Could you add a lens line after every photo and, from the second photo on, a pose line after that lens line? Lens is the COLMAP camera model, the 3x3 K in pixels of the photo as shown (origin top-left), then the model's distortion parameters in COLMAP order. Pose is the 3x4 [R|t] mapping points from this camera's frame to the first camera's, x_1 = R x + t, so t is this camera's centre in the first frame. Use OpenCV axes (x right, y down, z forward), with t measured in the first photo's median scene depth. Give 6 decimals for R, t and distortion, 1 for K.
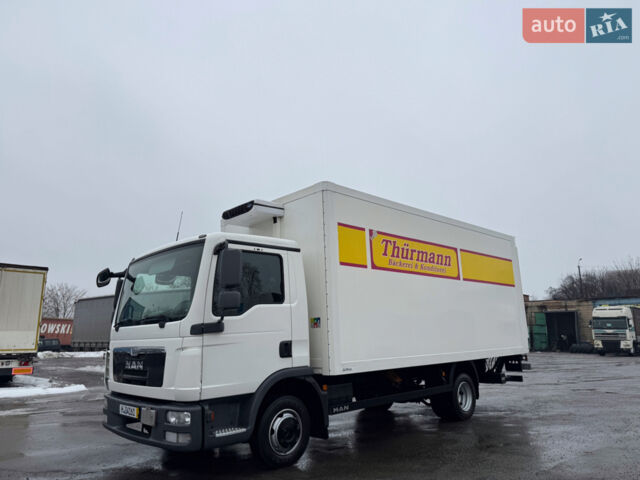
lens RADIAL K [[455.9, 0, 318.4], [0, 455.9, 242.4], [0, 0, 1]] dist [0.026205, -0.023201]
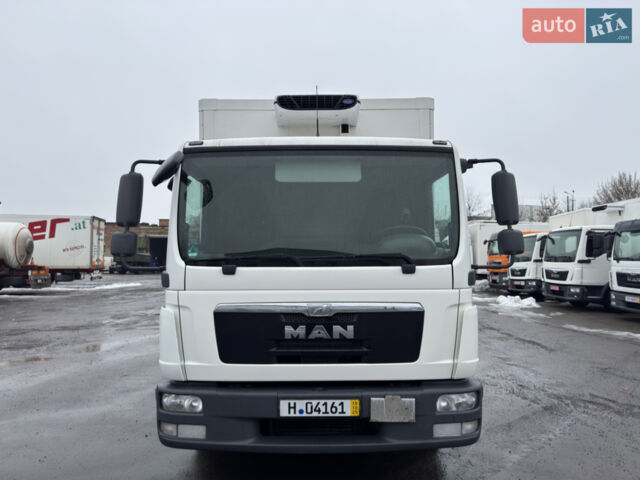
lens RADIAL K [[488.2, 0, 314.4], [0, 488.2, 234.4], [0, 0, 1]] dist [0.031599, -0.029247]
pose [[0.689481, 0.070944, 0.720821, -0.686575], [-0.162059, 0.985071, 0.058061, 0.083721], [-0.705941, -0.156847, 0.690685, 0.459593]]
